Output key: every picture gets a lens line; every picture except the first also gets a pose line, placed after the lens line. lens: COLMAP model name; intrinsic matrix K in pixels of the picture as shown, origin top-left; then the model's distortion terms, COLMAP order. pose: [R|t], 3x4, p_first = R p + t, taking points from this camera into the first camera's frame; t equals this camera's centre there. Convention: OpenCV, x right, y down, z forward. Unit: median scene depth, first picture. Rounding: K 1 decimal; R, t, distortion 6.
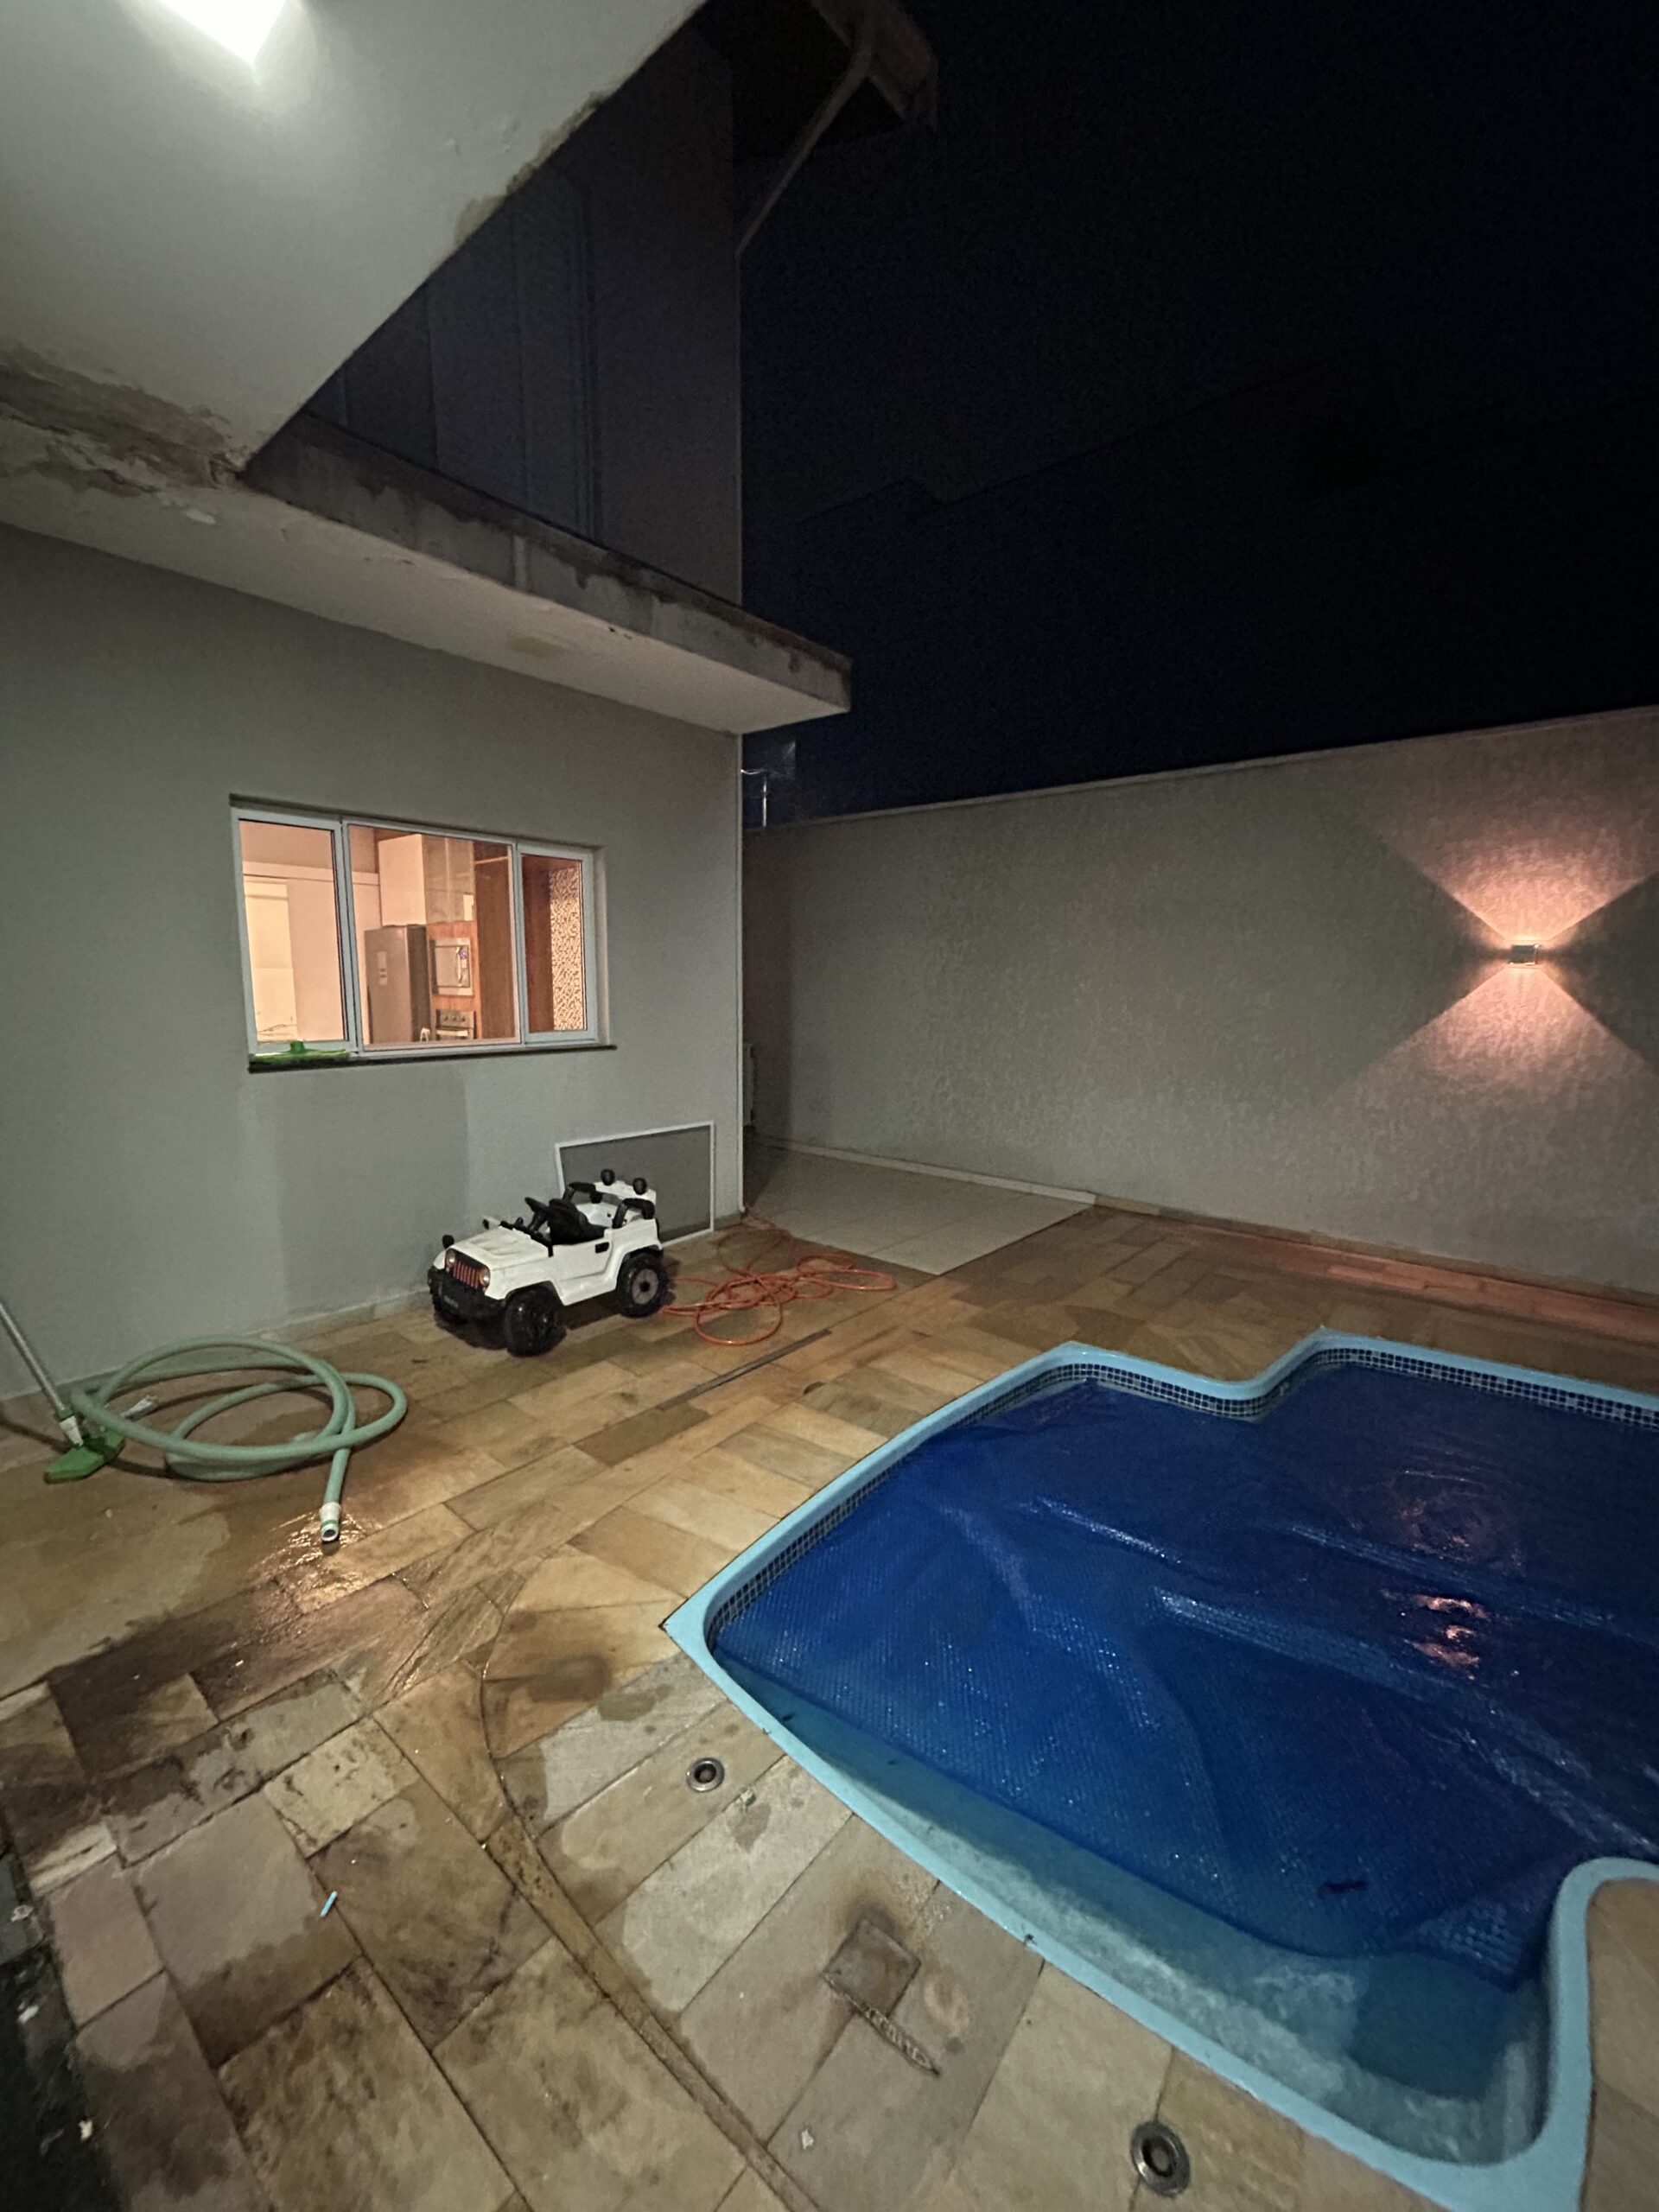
lens RADIAL K [[891.2, 0, 839.1], [0, 891.2, 1093.8], [0, 0, 1]] dist [-0.000401, 0.000694]
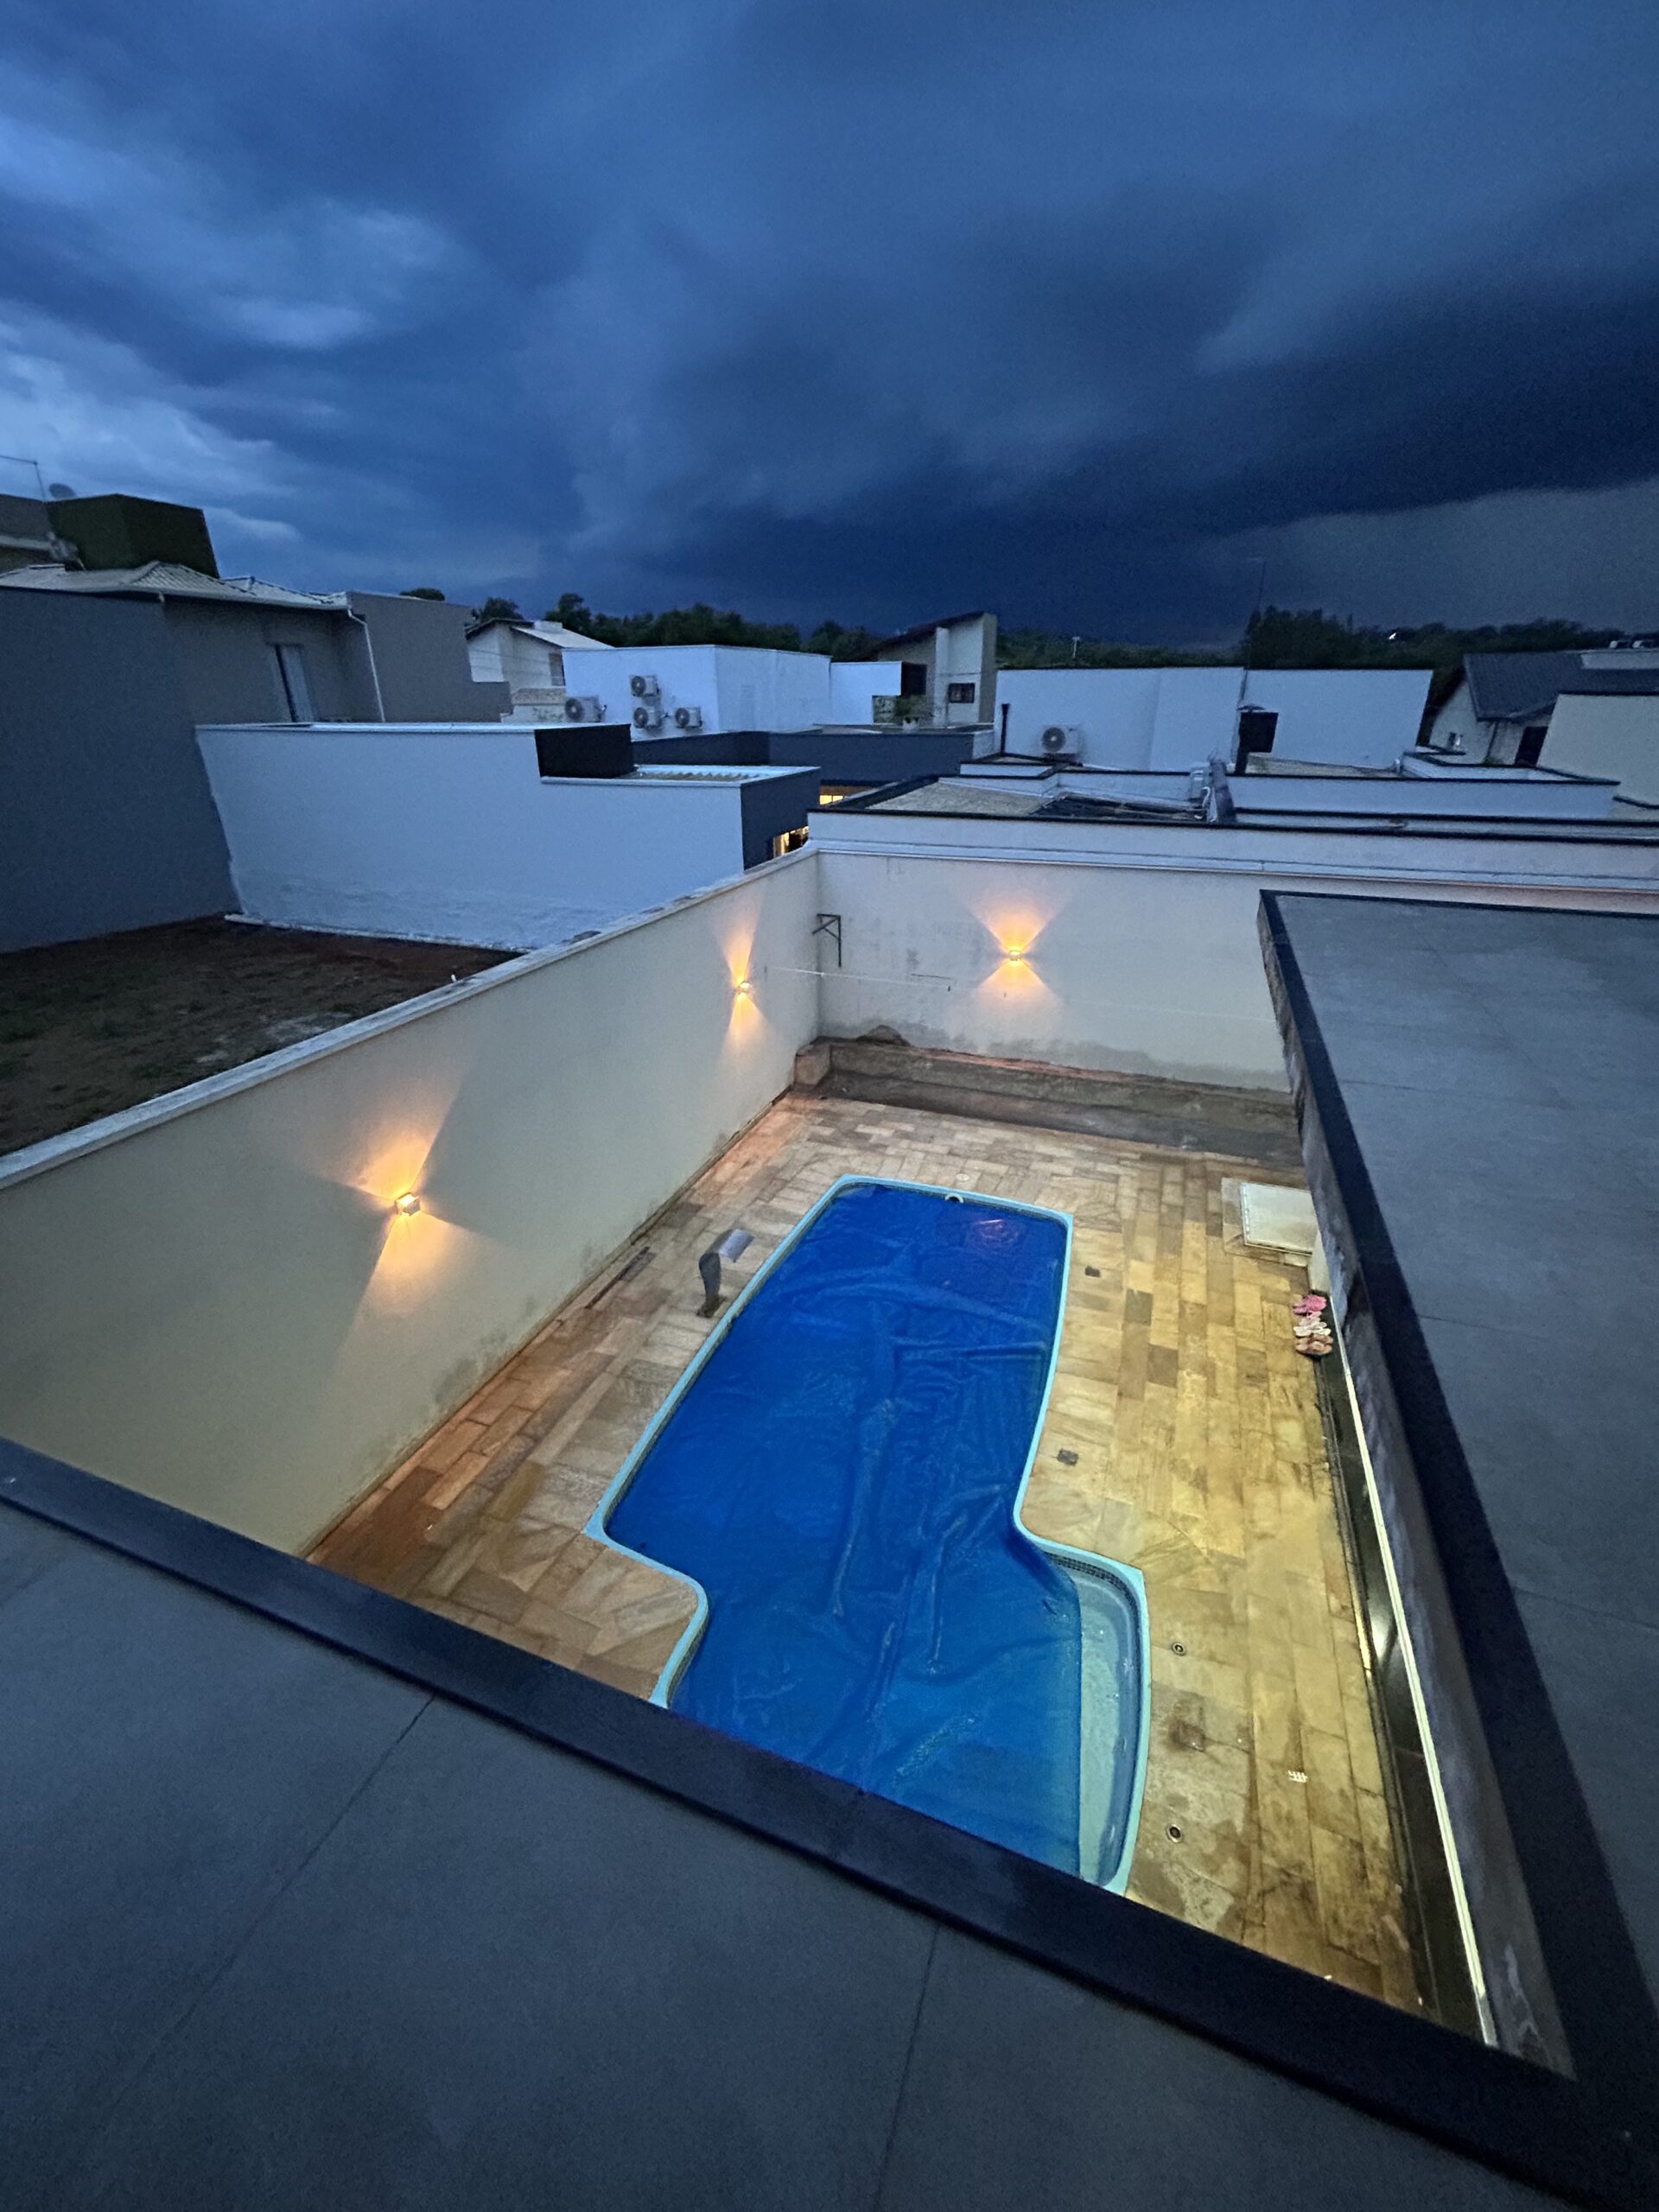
lens RADIAL K [[891.2, 0, 817.2], [0, 891.2, 1113.6], [0, 0, 1]] dist [-0.000401, 0.000694]
pose [[-0.326019, -0.402577, 0.855361, -0.965918], [0.124788, 0.878553, 0.461055, -1.820225], [-0.937091, 0.257051, -0.236189, 1.758938]]
